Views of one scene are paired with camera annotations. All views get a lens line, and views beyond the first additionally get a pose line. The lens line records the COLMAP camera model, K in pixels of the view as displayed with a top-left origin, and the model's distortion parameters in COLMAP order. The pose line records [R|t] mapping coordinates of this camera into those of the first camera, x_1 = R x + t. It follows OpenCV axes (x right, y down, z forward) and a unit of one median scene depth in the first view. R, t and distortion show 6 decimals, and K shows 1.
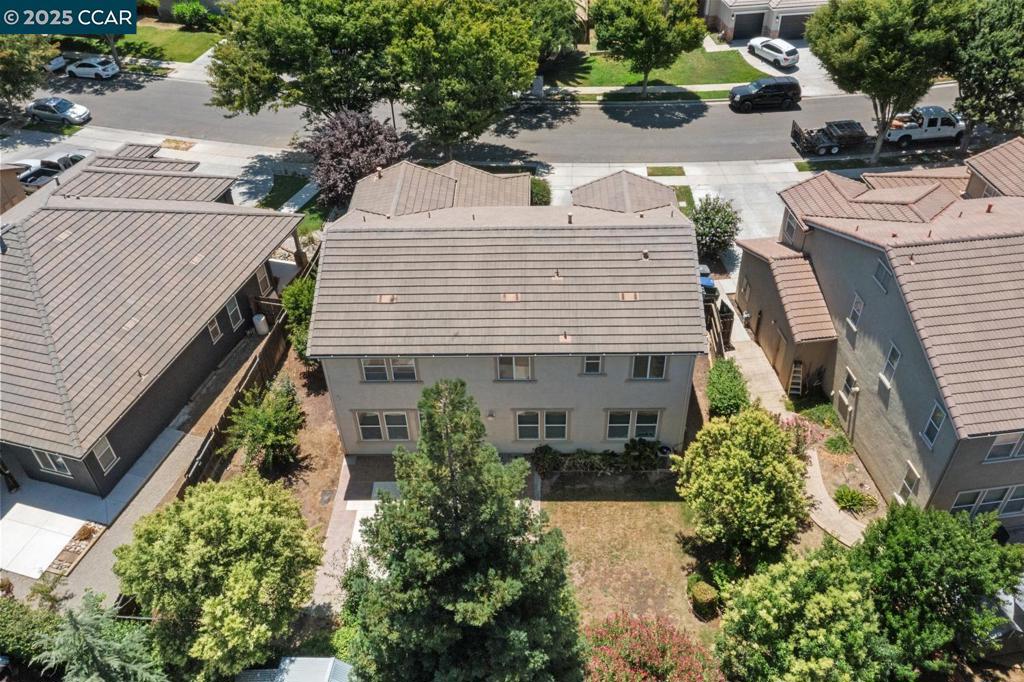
lens RADIAL K [[817.1, 0, 512.0], [0, 817.1, 341.0], [0, 0, 1]] dist [-0.014204, -0.005182]
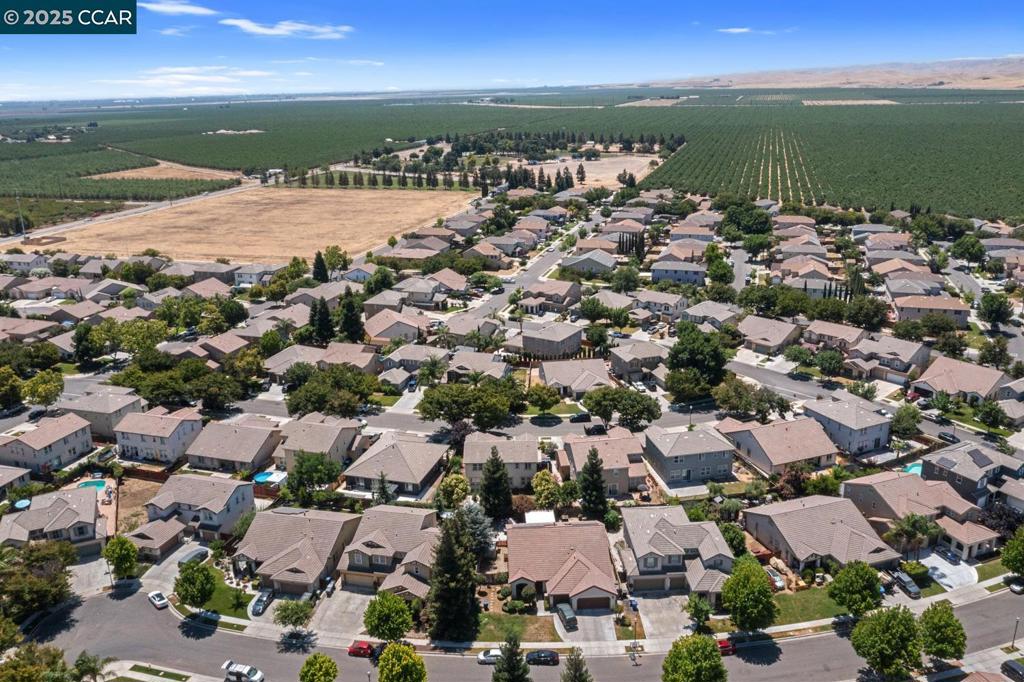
lens RADIAL K [[817.1, 0, 512.0], [0, 817.1, 341.0], [0, 0, 1]] dist [-0.014204, -0.005182]
pose [[0.999927, 0.003701, 0.011466, 0.001827], [0.000967, 0.923942, -0.382530, 0.664925], [-0.012010, 0.382514, 0.923872, -2.131424]]
